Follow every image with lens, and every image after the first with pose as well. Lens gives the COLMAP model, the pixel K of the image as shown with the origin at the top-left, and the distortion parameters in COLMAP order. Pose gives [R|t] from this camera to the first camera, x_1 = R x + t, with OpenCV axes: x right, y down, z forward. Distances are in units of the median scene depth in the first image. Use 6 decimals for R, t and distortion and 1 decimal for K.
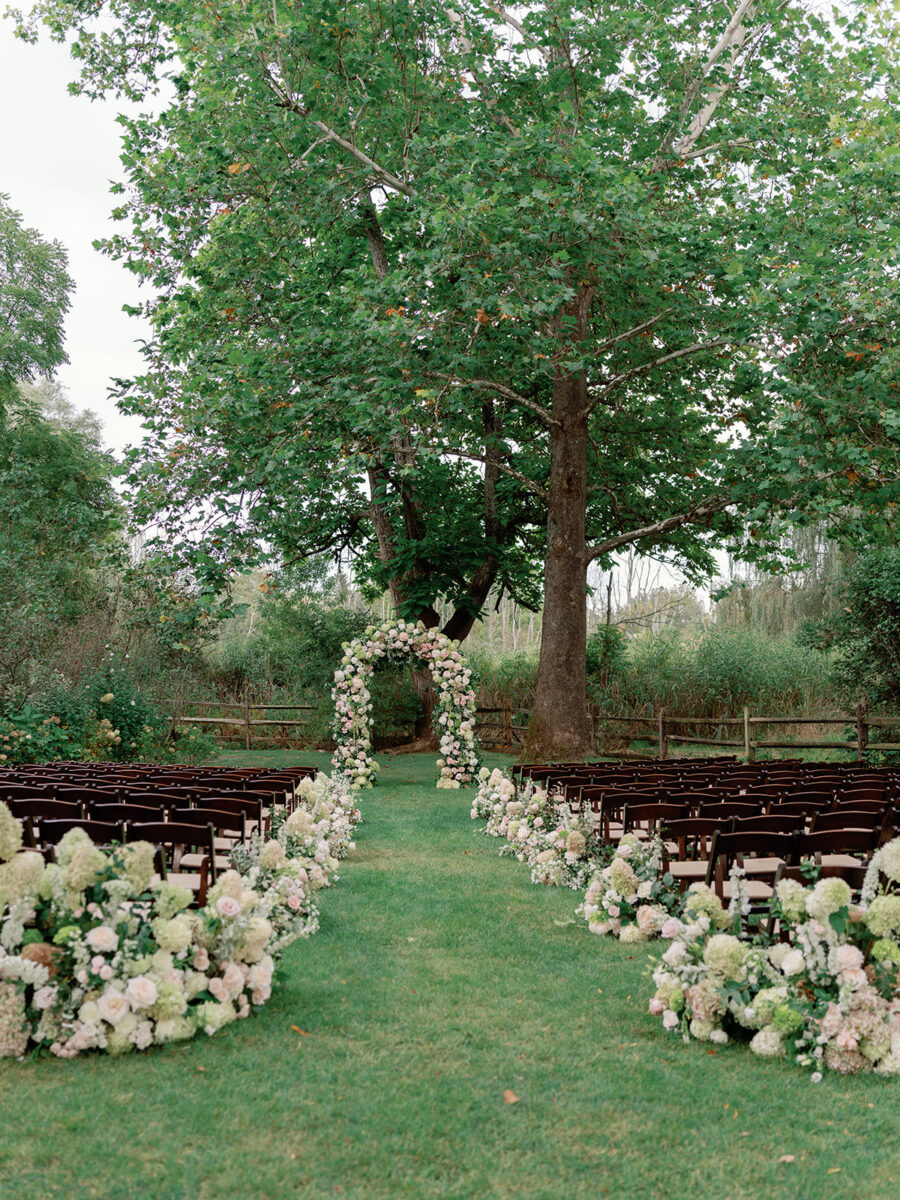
lens RADIAL K [[1364.8, 0, 451.6], [0, 1364.8, 600.0], [0, 0, 1]] dist [-0.036733, 0.000000]
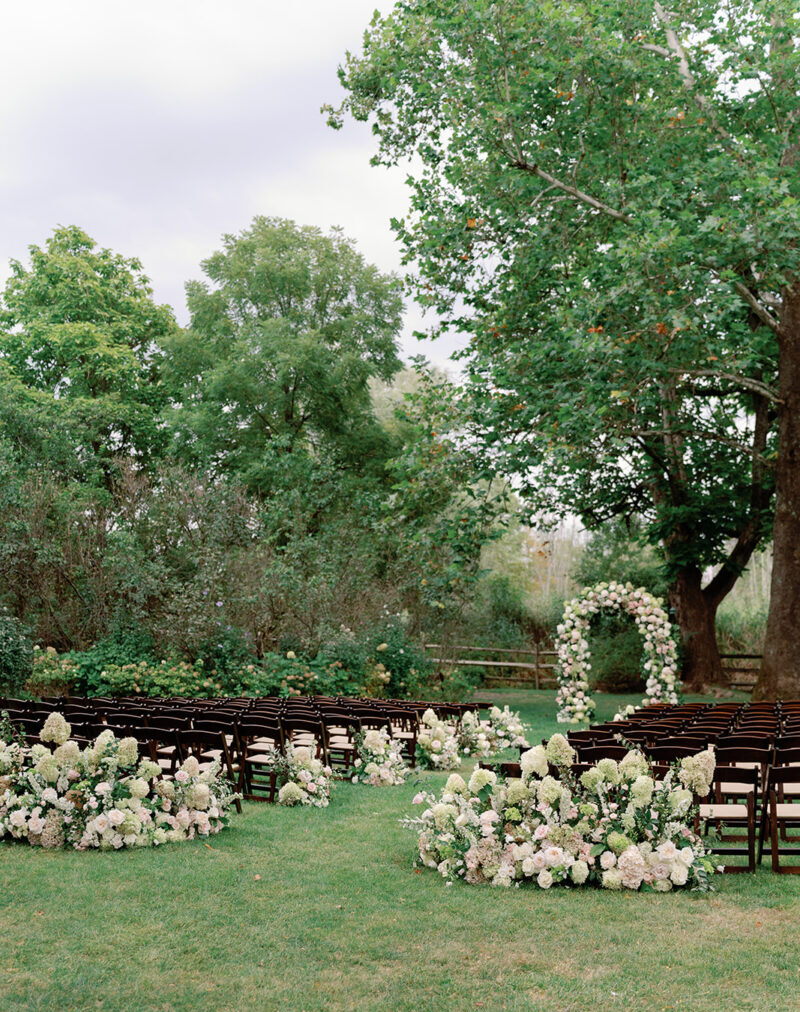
lens RADIAL K [[1262.8, 0, 402.5], [0, 1262.8, 515.6], [0, 0, 1]] dist [0.027722, 0.000000]
pose [[0.940844, -0.034381, -0.337091, 0.169562], [0.025139, 0.999180, -0.031744, -0.013739], [0.337906, 0.021392, 0.940937, -0.116860]]
